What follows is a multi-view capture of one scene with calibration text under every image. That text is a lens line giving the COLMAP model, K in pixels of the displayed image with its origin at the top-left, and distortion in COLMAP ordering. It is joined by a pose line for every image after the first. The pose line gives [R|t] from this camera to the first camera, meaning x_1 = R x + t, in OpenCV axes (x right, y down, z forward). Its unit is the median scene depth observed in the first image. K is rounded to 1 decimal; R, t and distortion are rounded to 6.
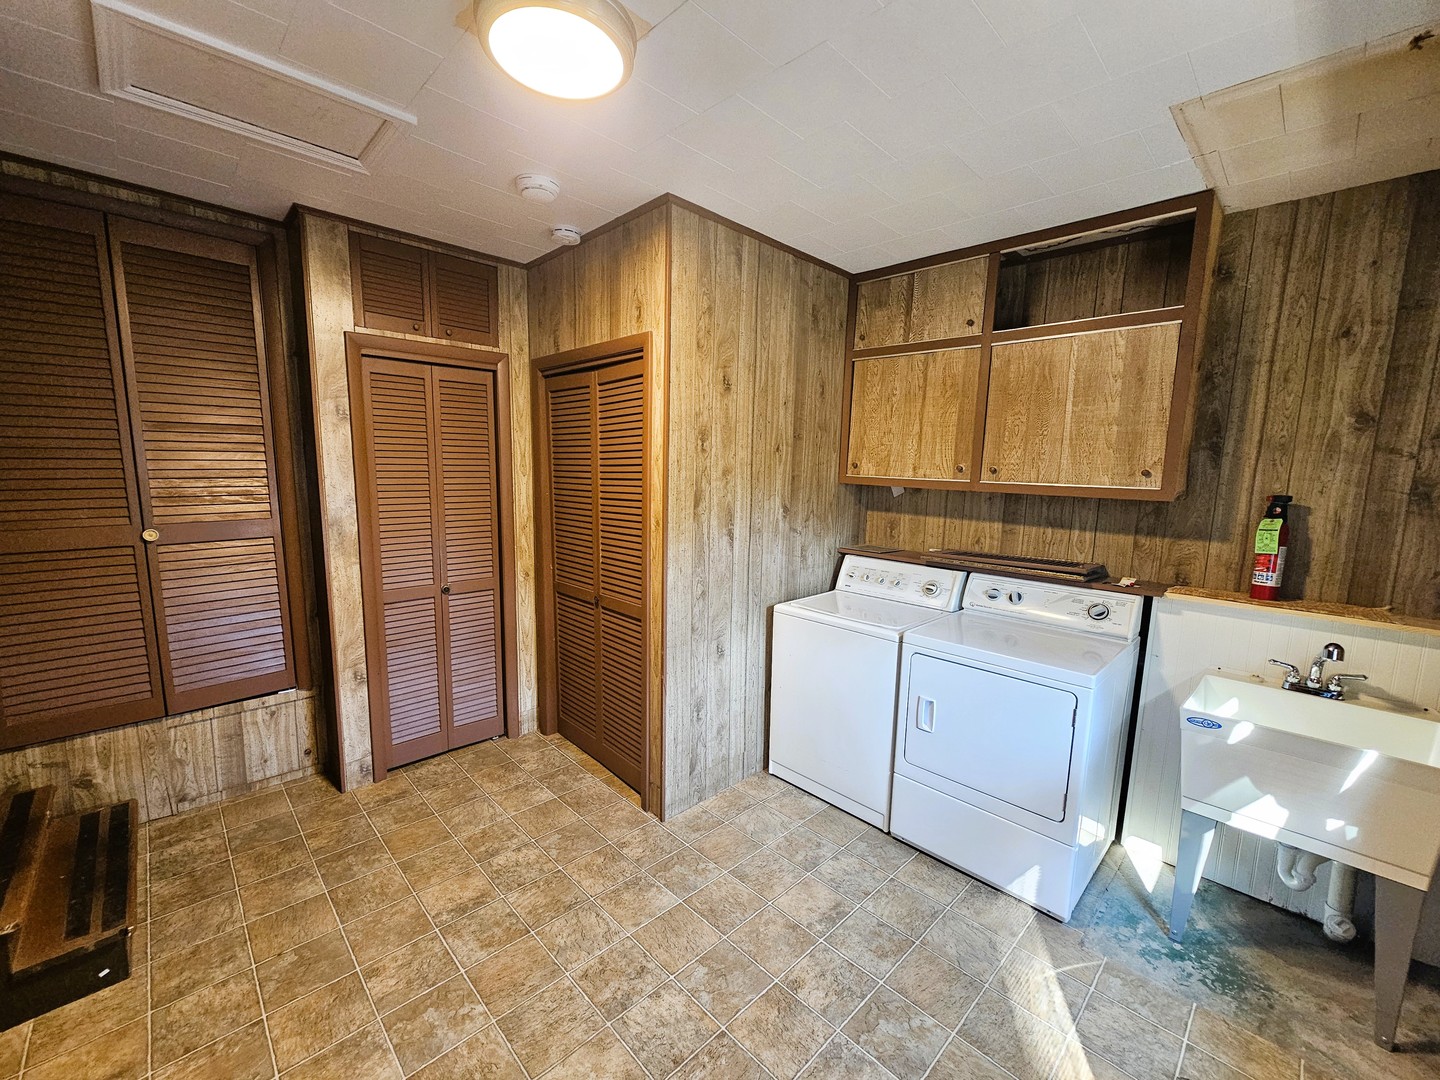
lens RADIAL K [[588.6, 0, 726.6], [0, 588.6, 544.4], [0, 0, 1]] dist [0.001615, -0.000909]
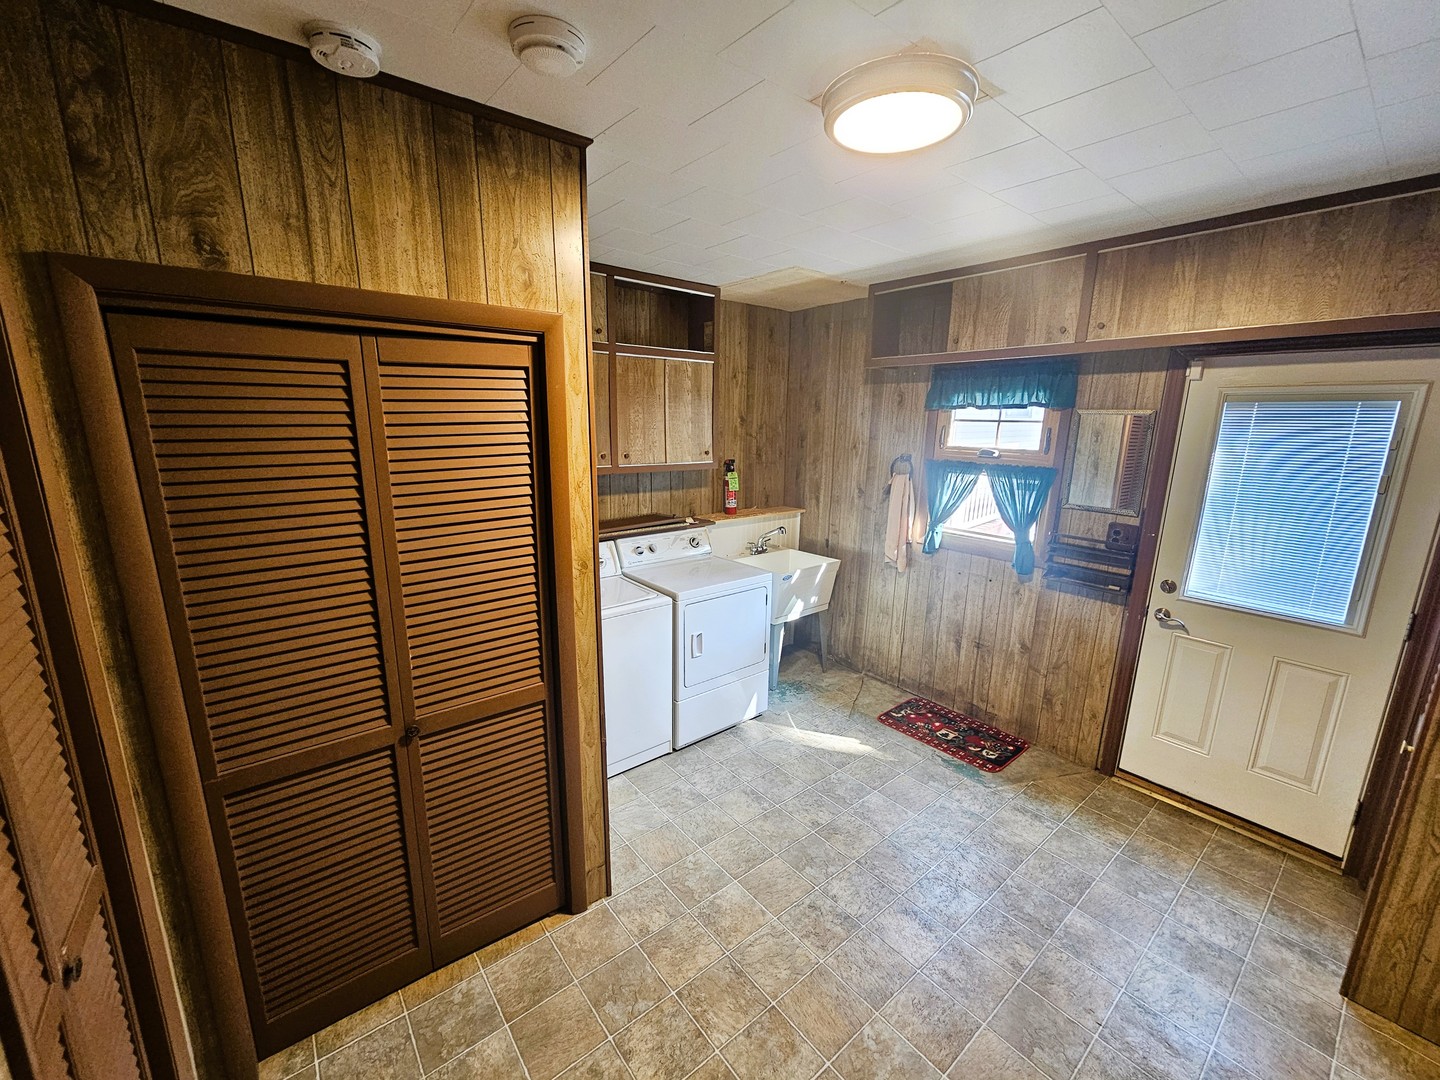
lens RADIAL K [[588.6, 0, 726.8], [0, 588.6, 544.2], [0, 0, 1]] dist [0.001615, -0.000909]
pose [[0.087795, -0.237015, 0.967531, -0.882868], [0.117232, 0.966990, 0.226244, -0.226558], [-0.989216, 0.093563, 0.112683, 0.737543]]
